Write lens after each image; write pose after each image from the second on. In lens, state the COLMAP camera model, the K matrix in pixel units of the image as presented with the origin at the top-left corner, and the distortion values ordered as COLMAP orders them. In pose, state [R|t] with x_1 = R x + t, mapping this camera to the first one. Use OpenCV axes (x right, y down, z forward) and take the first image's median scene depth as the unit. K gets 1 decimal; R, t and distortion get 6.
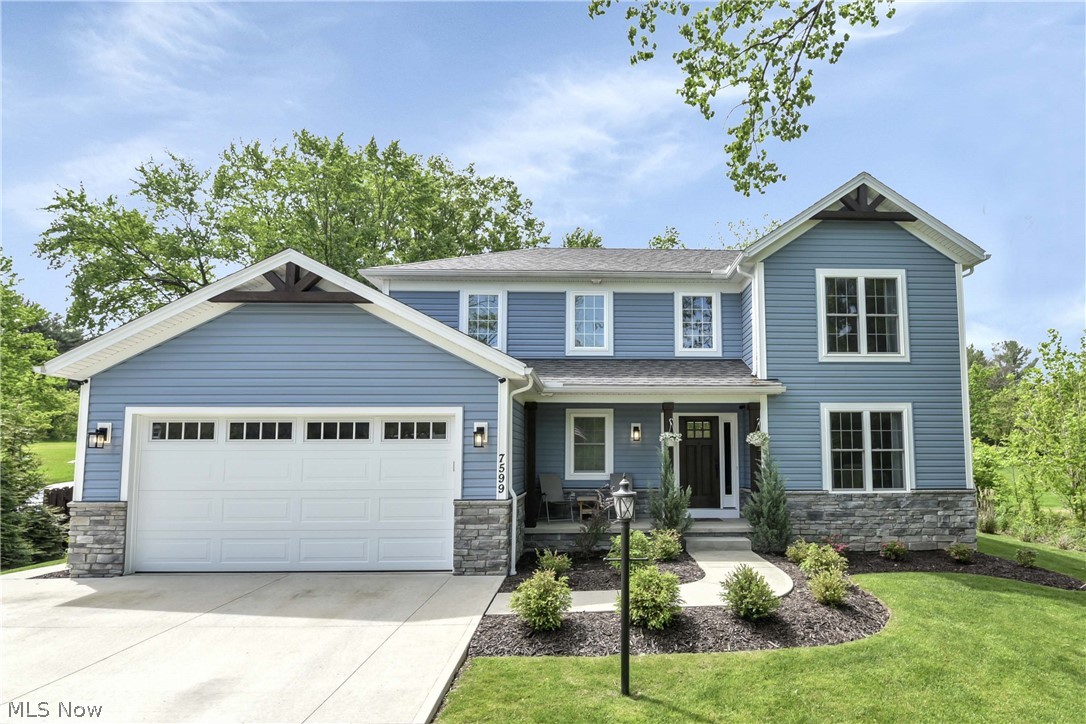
lens RADIAL K [[506.6, 0, 636.4], [0, 506.6, 416.8], [0, 0, 1]] dist [0.000560, -0.005024]
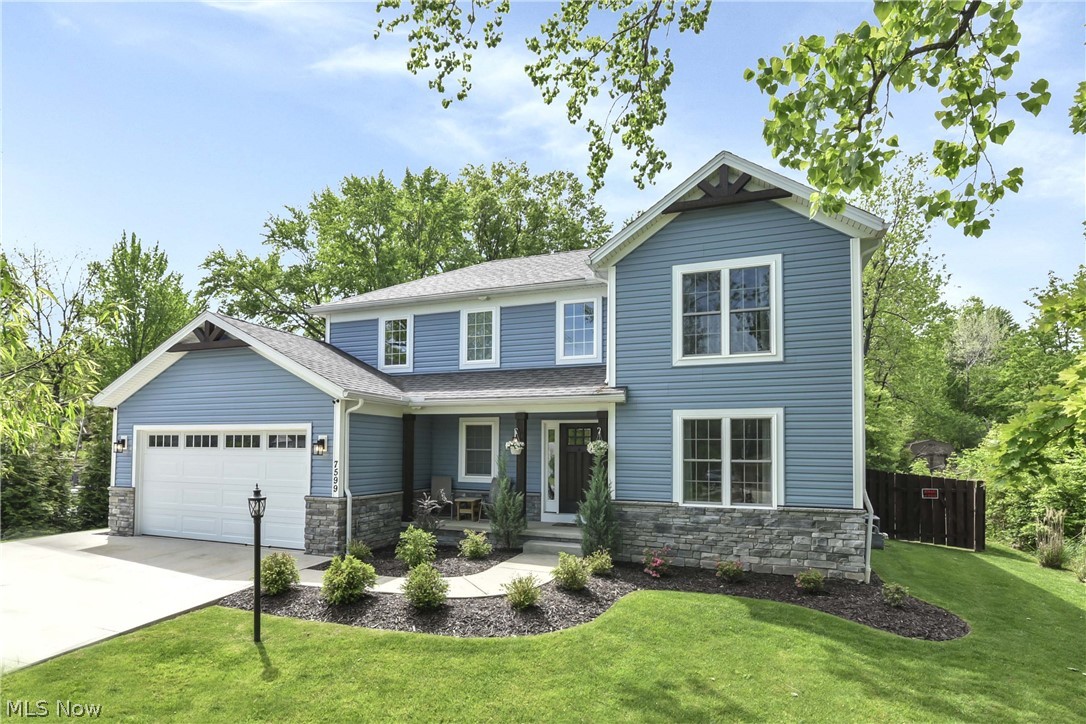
lens RADIAL K [[540.5, 0, 544.4], [0, 540.5, 429.4], [0, 0, 1]] dist [-0.001344, -0.000195]
pose [[0.925823, -0.002844, -0.377947, 0.522901], [0.016877, 0.999285, 0.033823, -0.029401], [0.377581, -0.037693, 0.925209, -0.023609]]
